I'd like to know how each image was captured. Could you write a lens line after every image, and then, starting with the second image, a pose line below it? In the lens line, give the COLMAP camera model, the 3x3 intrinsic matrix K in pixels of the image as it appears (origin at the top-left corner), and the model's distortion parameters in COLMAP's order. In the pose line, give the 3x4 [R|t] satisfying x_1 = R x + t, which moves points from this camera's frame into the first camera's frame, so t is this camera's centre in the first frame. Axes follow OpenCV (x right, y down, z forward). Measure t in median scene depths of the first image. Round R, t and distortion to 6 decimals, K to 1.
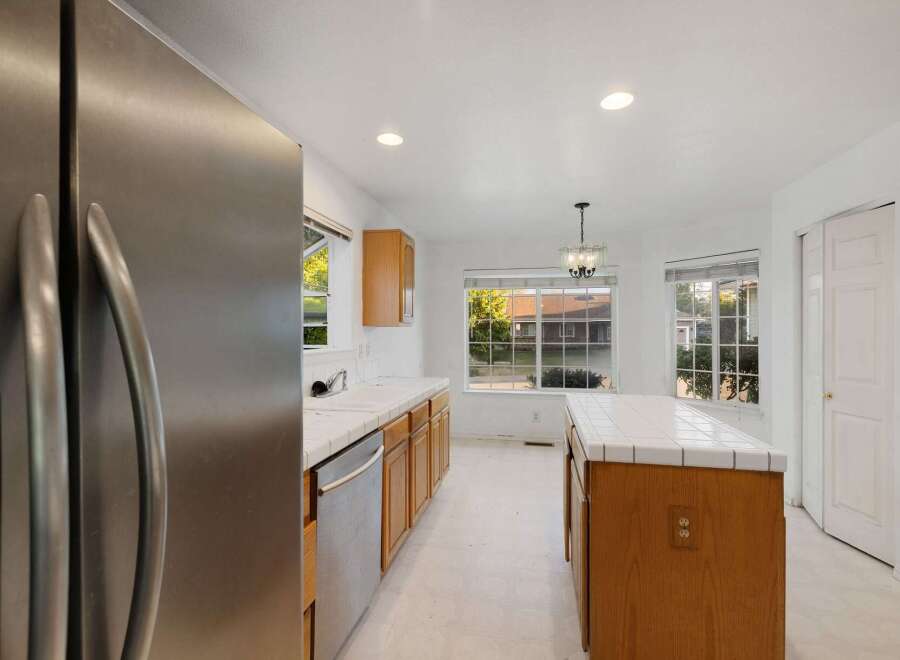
lens RADIAL K [[419.5, 0, 450.0], [0, 419.5, 330.0], [0, 0, 1]] dist [-0.021512, 0.000025]
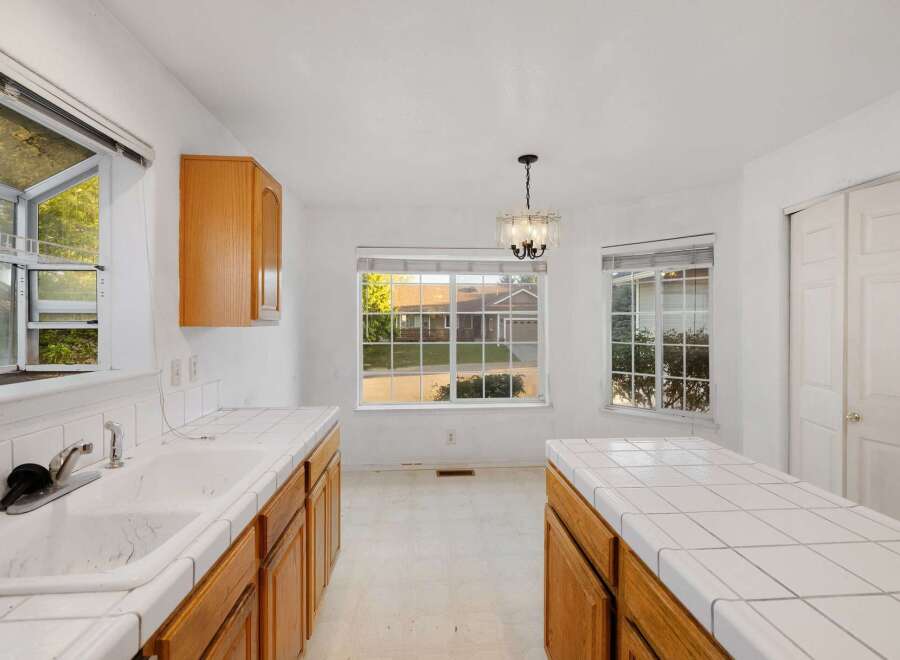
lens RADIAL K [[420.5, 0, 452.1], [0, 420.5, 324.0], [0, 0, 1]] dist [0.001437, 0.000493]
pose [[0.961466, -0.001611, 0.274918, -0.012574], [-0.000282, 0.999977, 0.006848, -0.014385], [-0.274922, -0.006662, 0.961443, 0.314405]]
